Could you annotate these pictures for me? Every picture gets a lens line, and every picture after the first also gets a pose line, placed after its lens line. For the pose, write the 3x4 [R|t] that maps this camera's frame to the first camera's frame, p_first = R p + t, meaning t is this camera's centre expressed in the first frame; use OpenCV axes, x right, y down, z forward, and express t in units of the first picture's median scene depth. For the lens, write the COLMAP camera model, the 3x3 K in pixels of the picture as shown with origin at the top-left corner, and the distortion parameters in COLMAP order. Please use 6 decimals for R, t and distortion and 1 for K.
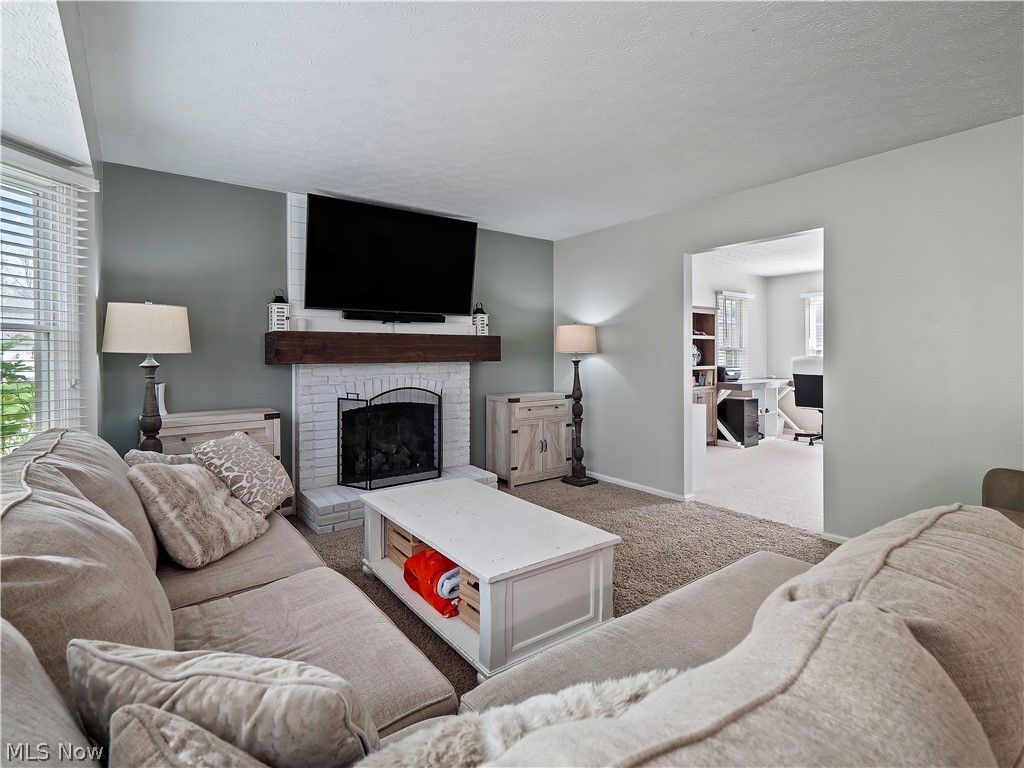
lens RADIAL K [[509.0, 0, 512.2], [0, 509.0, 356.0], [0, 0, 1]] dist [0.000484, 0.000024]
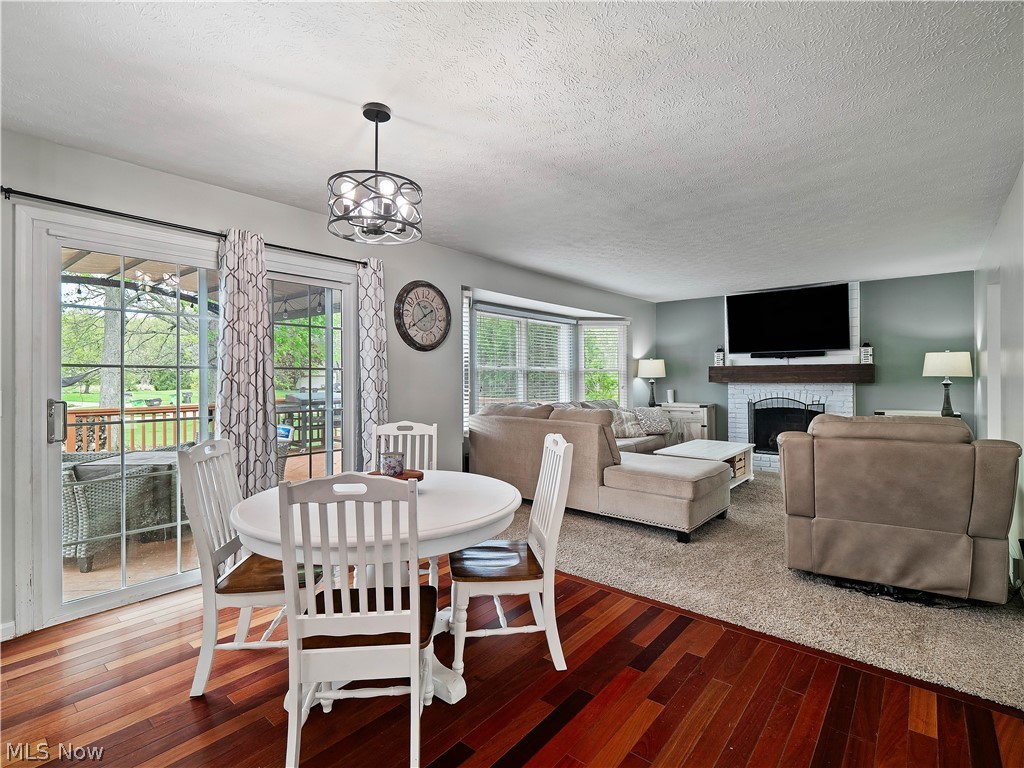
lens RADIAL K [[498.1, 0, 512.0], [0, 498.1, 384.0], [0, 0, 1]] dist [0.000571, 0.000070]
pose [[0.236892, 0.010304, -0.971481, 1.182002], [-0.005167, 0.999943, 0.009346, 0.006775], [0.971522, 0.002806, 0.236932, -0.243079]]
